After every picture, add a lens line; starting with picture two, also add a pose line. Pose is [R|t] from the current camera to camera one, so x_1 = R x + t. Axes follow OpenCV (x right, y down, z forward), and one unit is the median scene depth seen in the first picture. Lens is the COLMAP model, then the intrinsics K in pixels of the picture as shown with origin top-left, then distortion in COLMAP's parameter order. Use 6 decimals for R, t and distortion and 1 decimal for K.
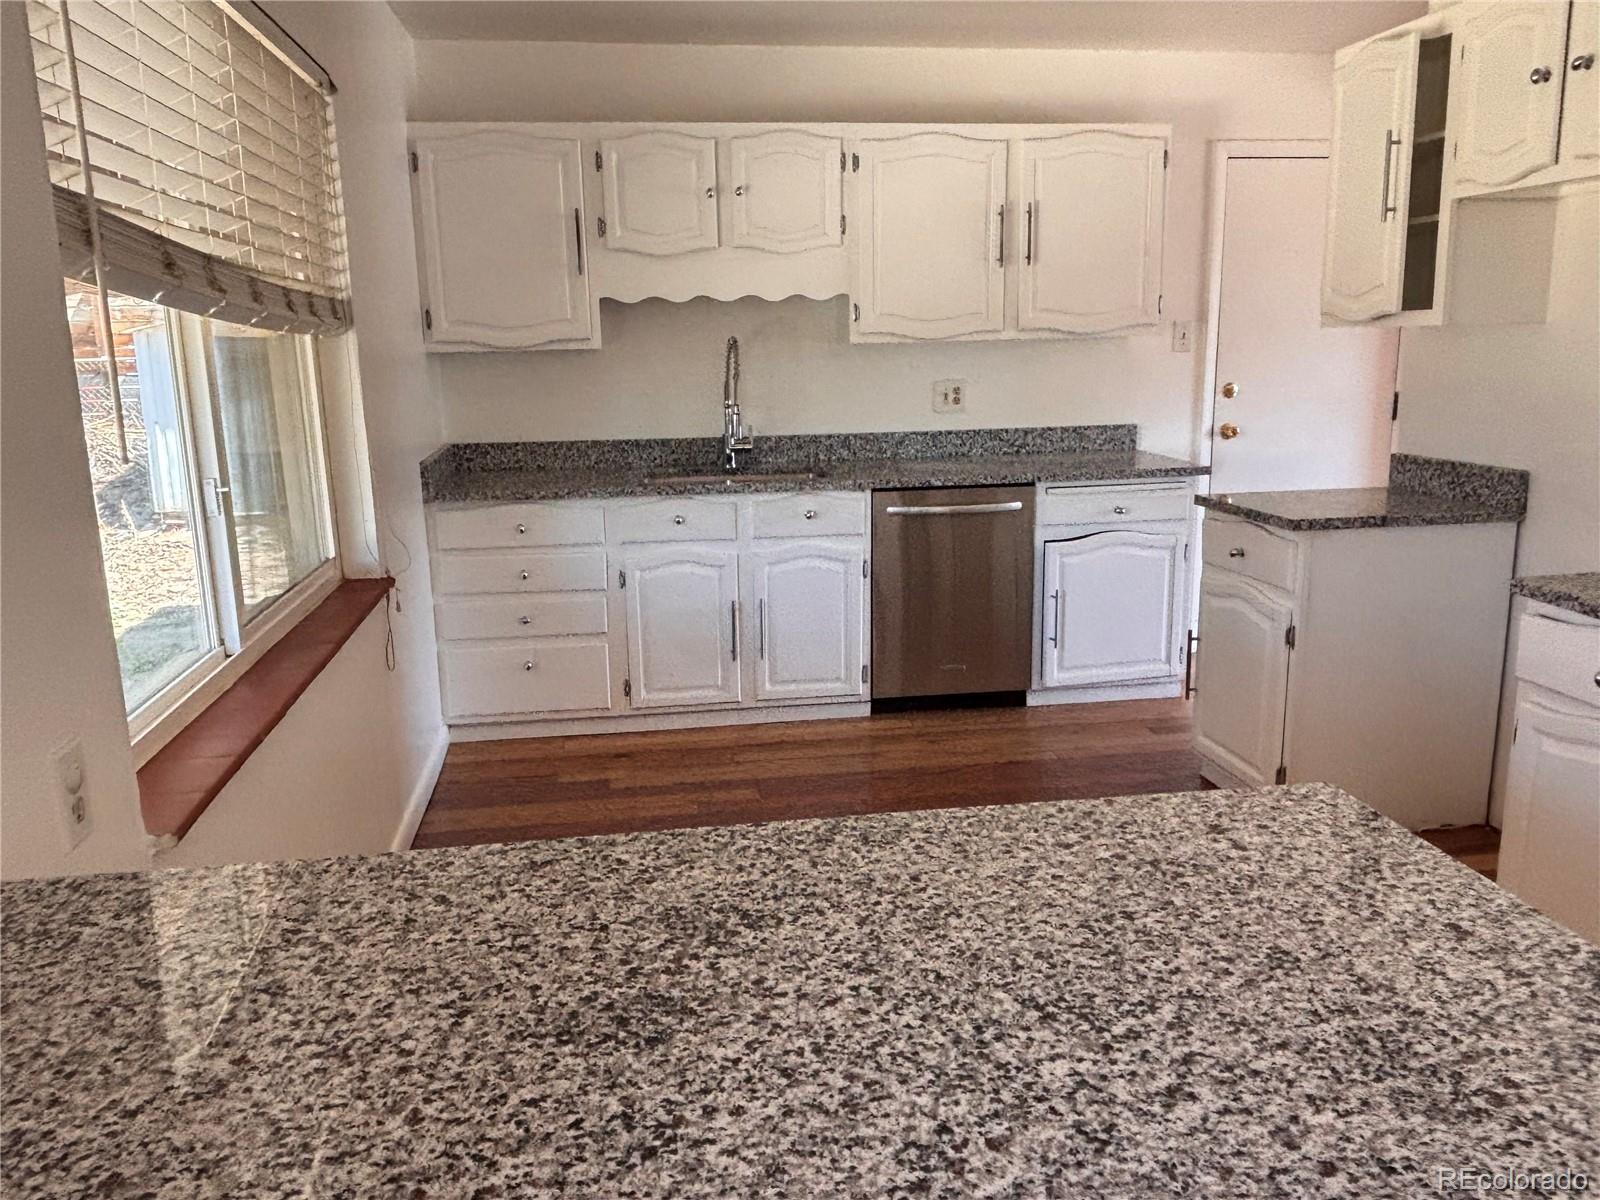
lens RADIAL K [[1221.0, 0, 791.6], [0, 1221.0, 596.9], [0, 0, 1]] dist [0.050204, -0.058055]
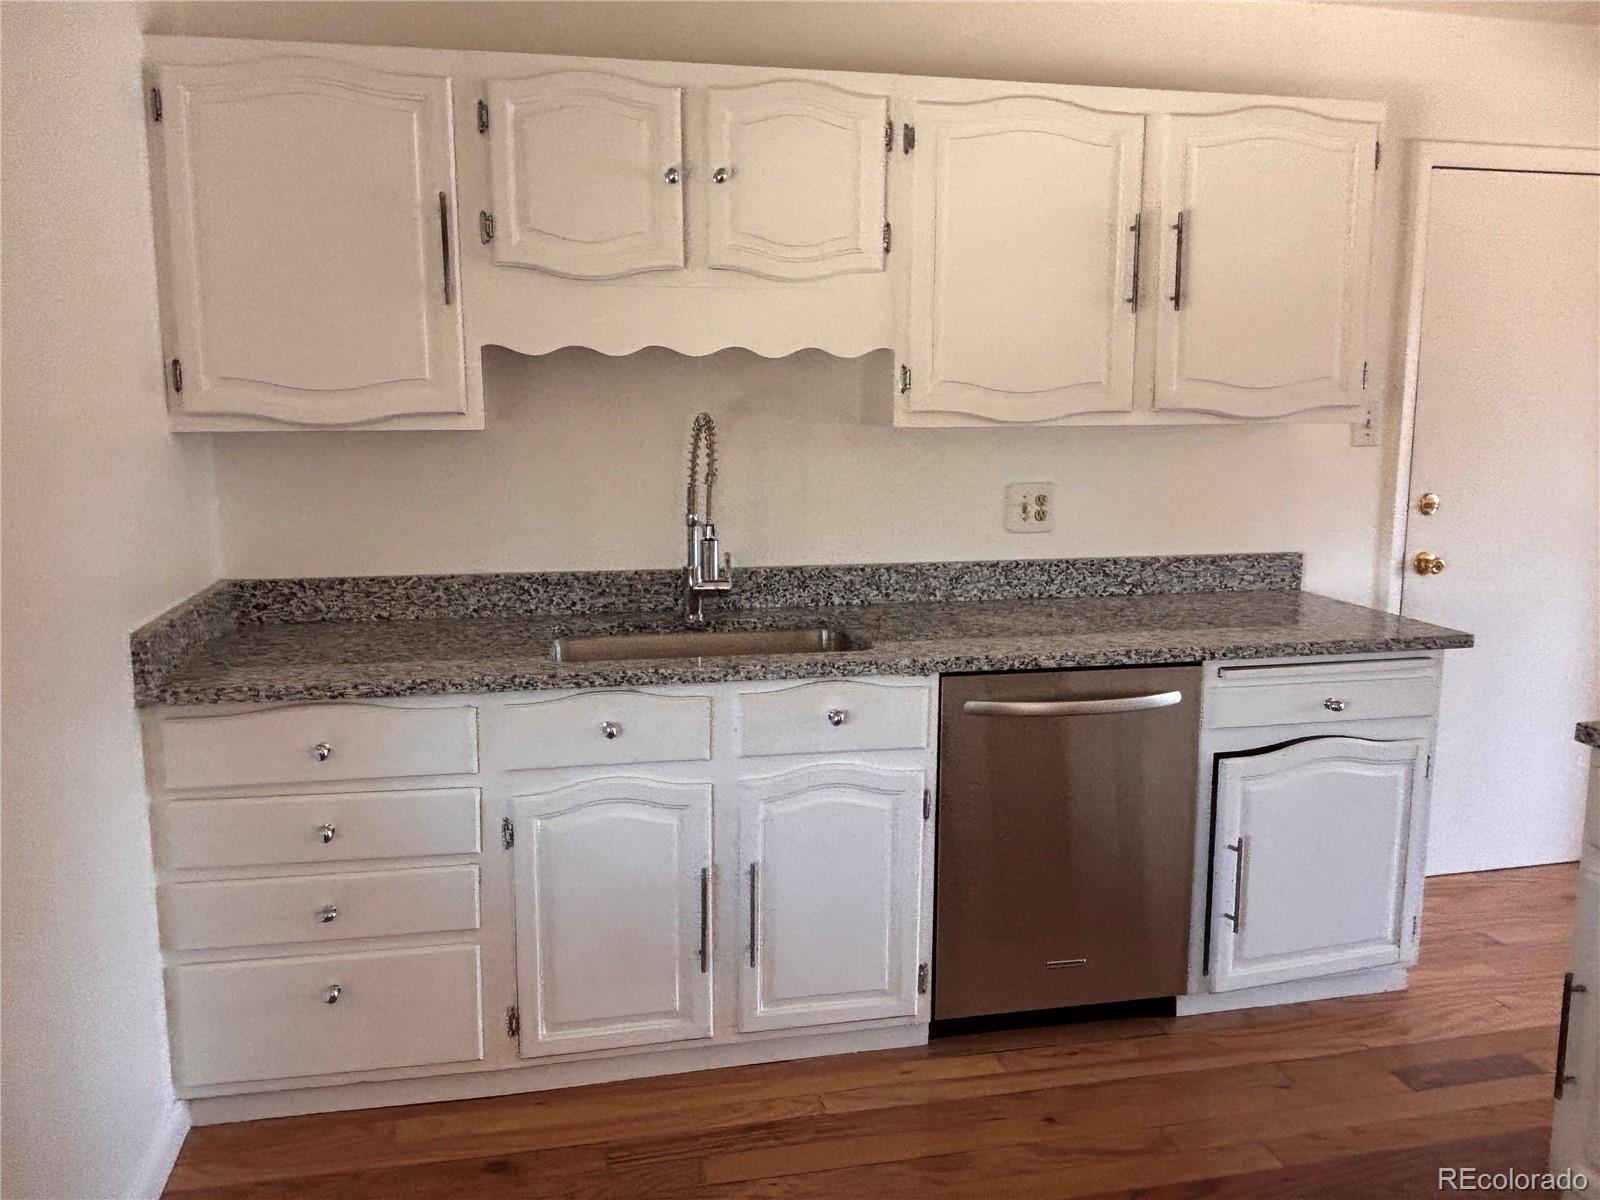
lens RADIAL K [[1221.0, 0, 798.6], [0, 1221.0, 584.1], [0, 0, 1]] dist [0.050204, -0.058055]
pose [[0.997771, 0.009459, 0.066061, -0.041865], [-0.005248, 0.997959, -0.063638, -0.091352], [-0.066528, 0.063149, 0.995784, 0.404760]]
